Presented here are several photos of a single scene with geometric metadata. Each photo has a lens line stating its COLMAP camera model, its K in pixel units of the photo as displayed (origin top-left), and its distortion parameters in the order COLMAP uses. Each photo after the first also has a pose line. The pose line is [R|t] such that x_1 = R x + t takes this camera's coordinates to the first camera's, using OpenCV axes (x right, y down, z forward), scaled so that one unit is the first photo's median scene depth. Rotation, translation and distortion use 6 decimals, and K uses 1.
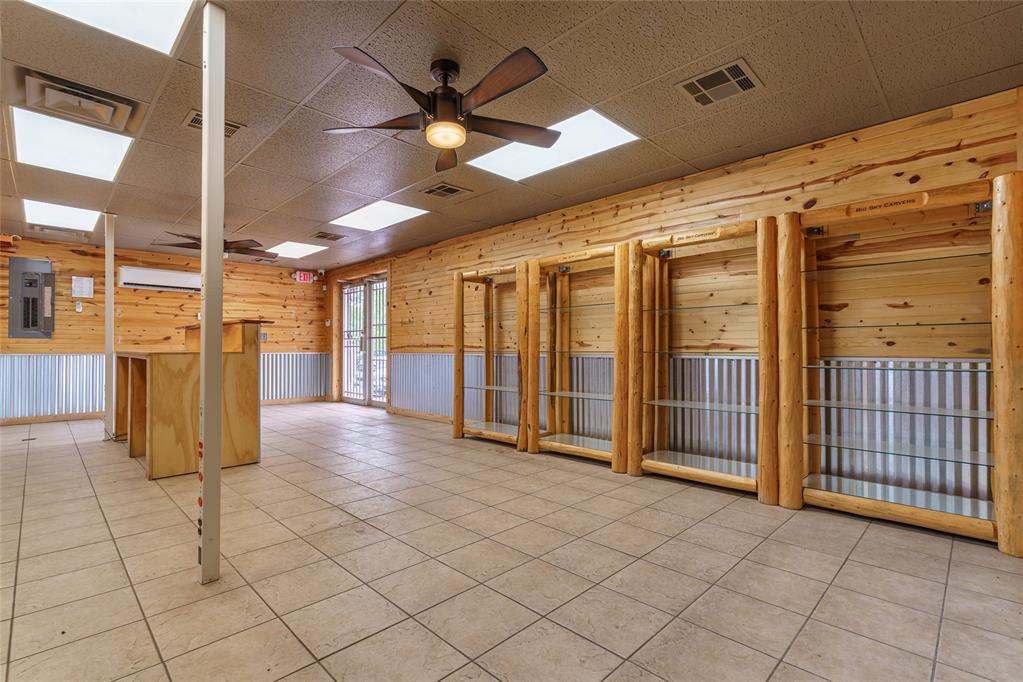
lens RADIAL K [[476.0, 0, 512.0], [0, 476.0, 343.6], [0, 0, 1]] dist [0.004272, 0.000295]
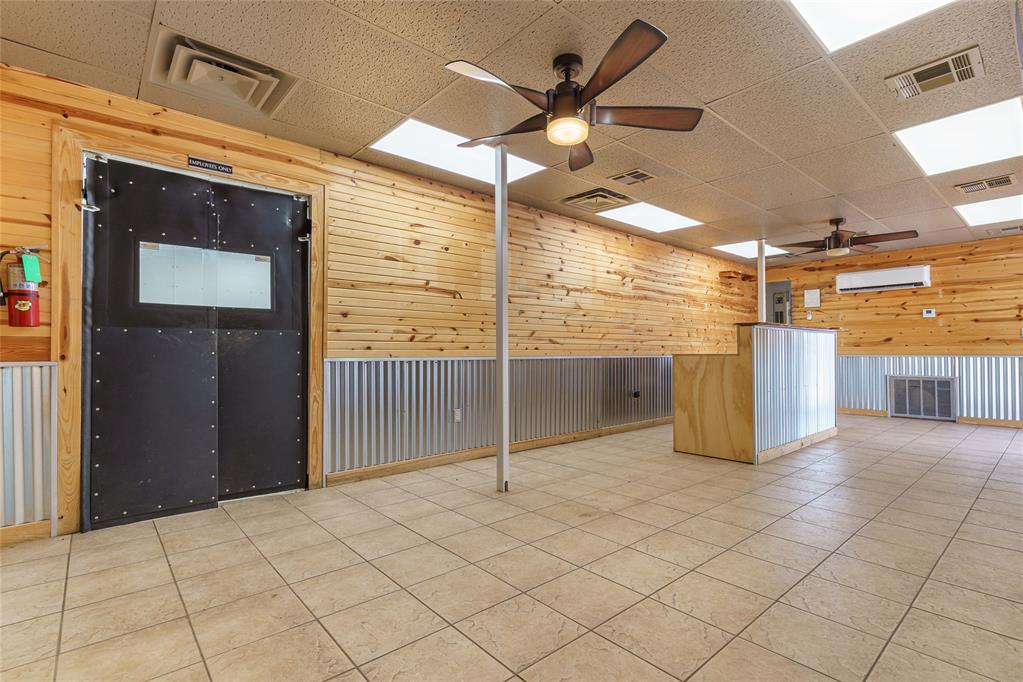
lens RADIAL K [[476.0, 0, 520.0], [0, 476.0, 344.9], [0, 0, 1]] dist [0.004272, 0.000295]
pose [[-0.062951, -0.015126, -0.997902, 0.517455], [0.014108, 0.999772, -0.016044, 0.007948], [0.997917, -0.015089, -0.062724, 0.591785]]
